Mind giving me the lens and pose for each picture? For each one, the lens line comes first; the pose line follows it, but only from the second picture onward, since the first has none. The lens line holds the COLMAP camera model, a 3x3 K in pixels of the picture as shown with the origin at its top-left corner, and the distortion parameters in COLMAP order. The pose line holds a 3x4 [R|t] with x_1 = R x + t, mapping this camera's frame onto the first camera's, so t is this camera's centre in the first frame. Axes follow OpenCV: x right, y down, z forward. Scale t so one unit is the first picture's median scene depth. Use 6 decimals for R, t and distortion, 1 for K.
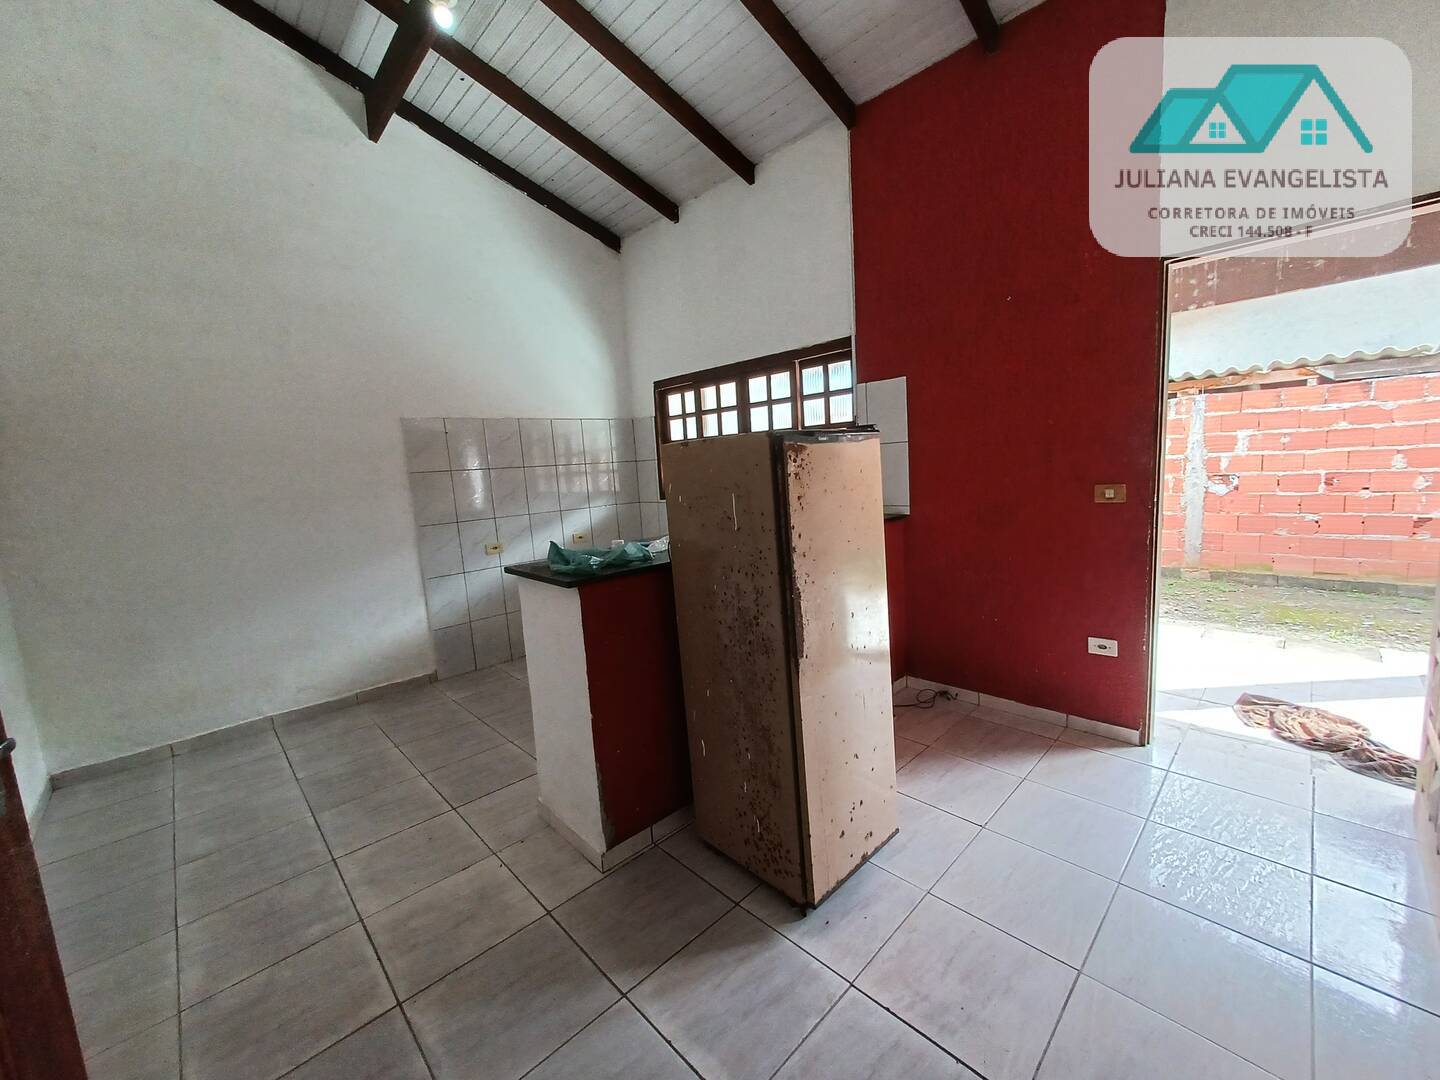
lens RADIAL K [[567.8, 0, 740.6], [0, 567.8, 537.2], [0, 0, 1]] dist [-0.000056, -0.000001]
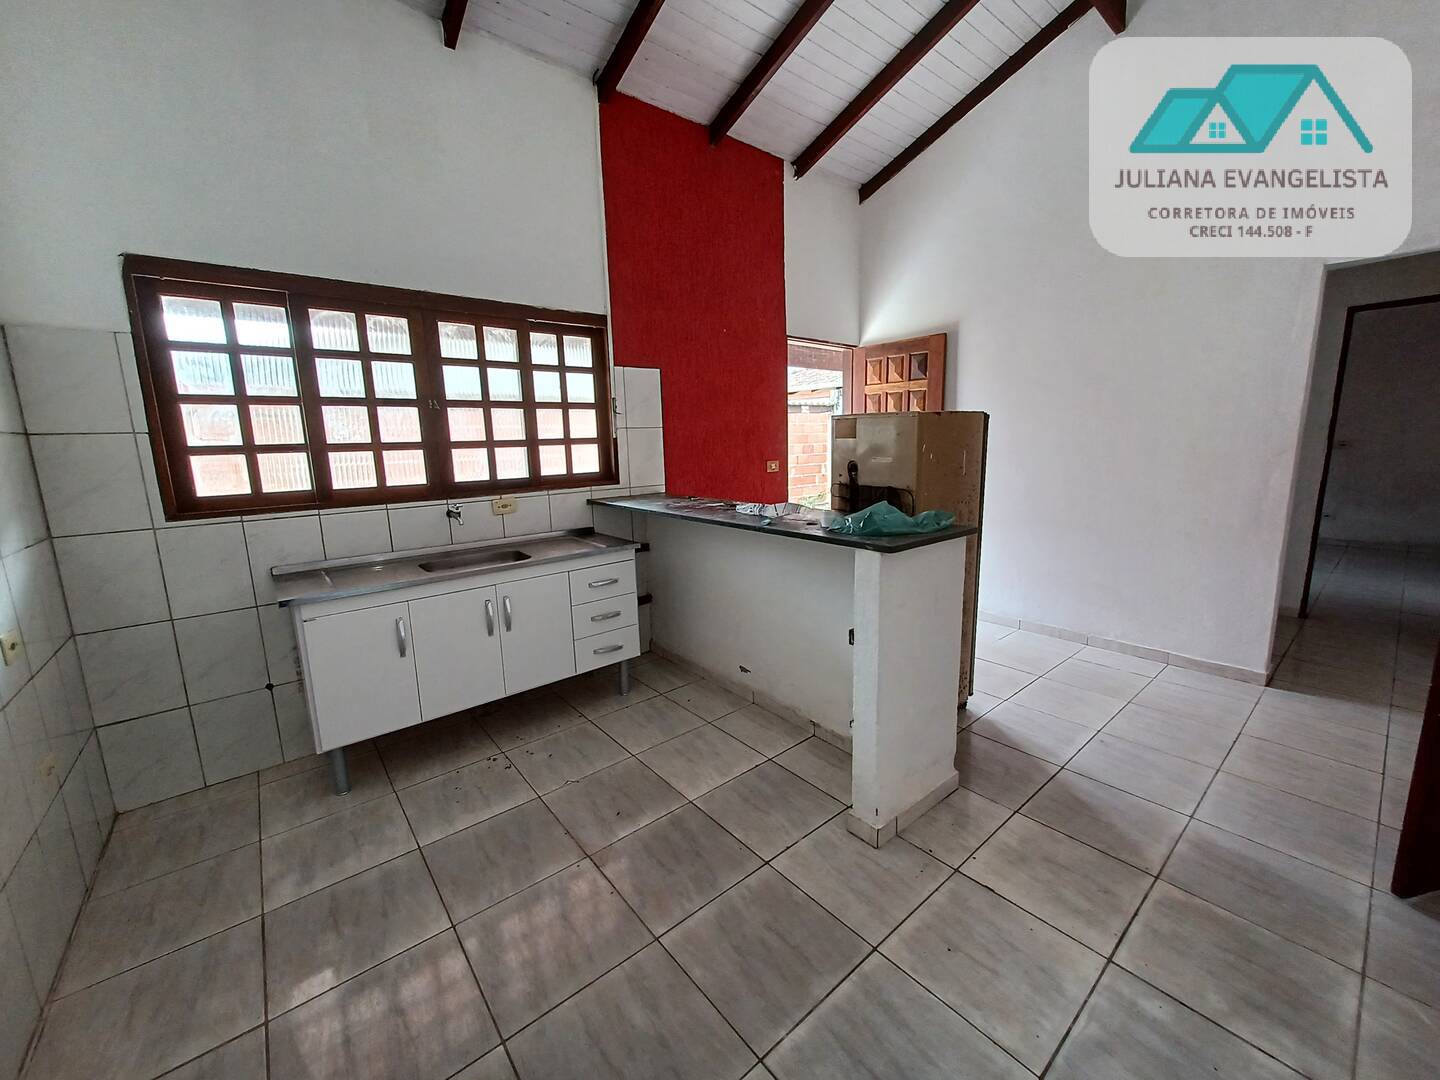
lens RADIAL K [[567.8, 0, 724.2], [0, 567.8, 534.8], [0, 0, 1]] dist [-0.000056, -0.000001]
pose [[0.097655, -0.113565, 0.988720, -0.683305], [0.148974, 0.983943, 0.098302, -0.042665], [-0.984007, 0.137693, 0.113005, 0.640391]]
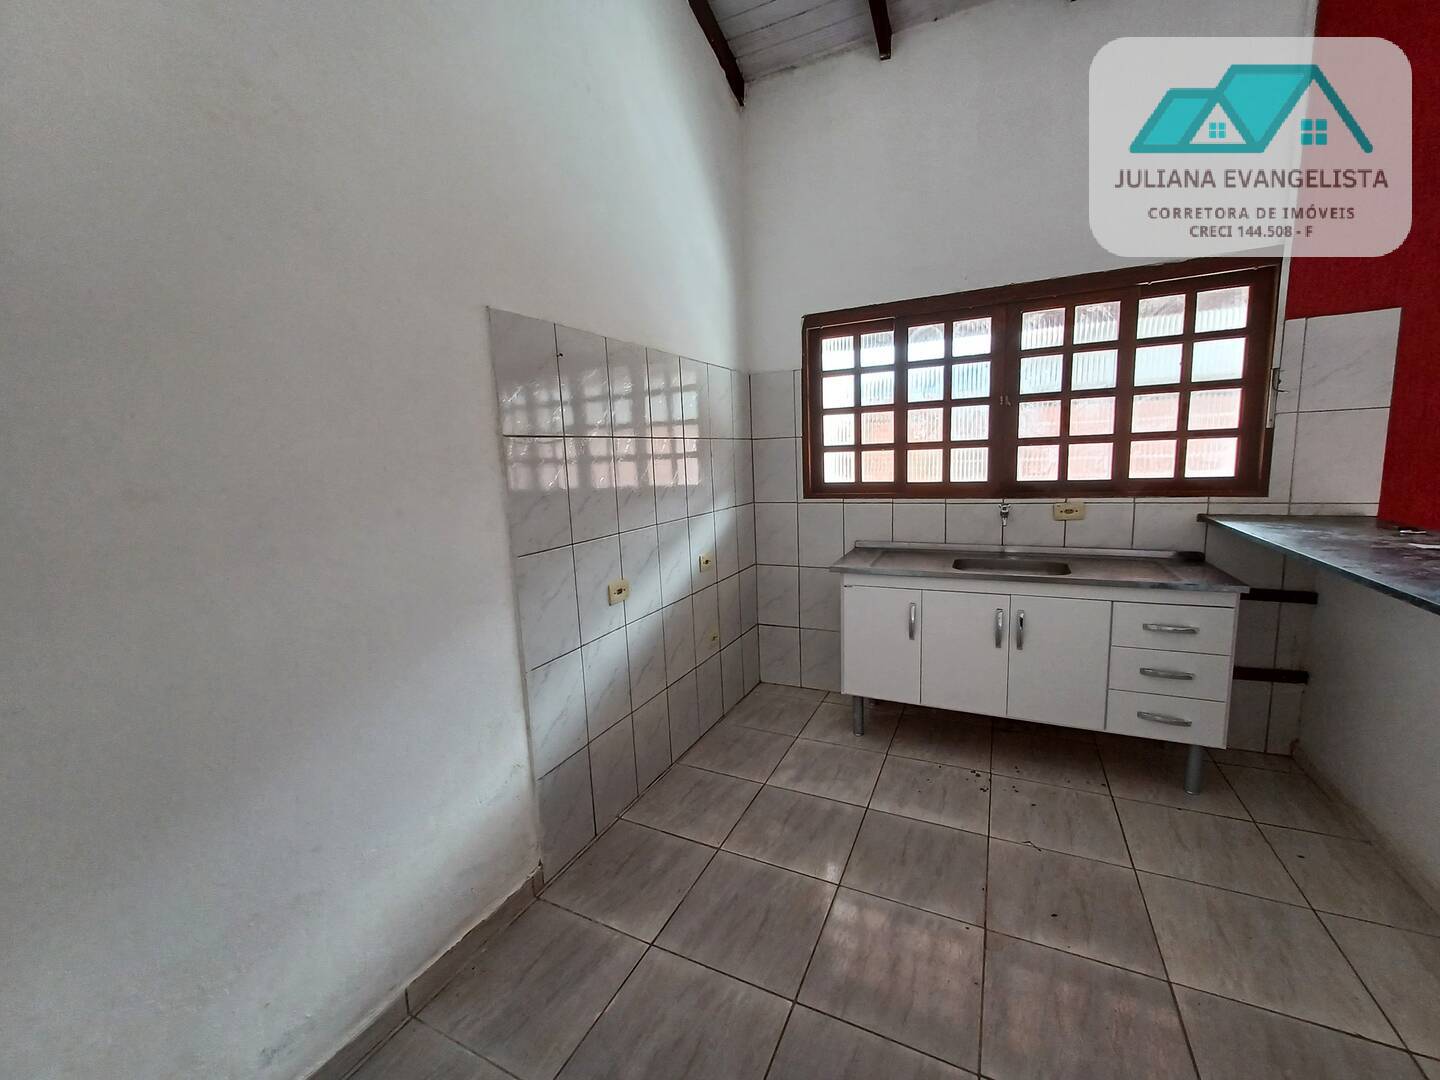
lens RADIAL K [[567.8, 0, 729.7], [0, 567.8, 534.4], [0, 0, 1]] dist [-0.000056, -0.000001]
pose [[0.943845, -0.025446, 0.329408, -0.546680], [0.027511, 0.999620, -0.001609, -0.032410], [-0.329242, 0.010581, 0.944186, 0.513320]]
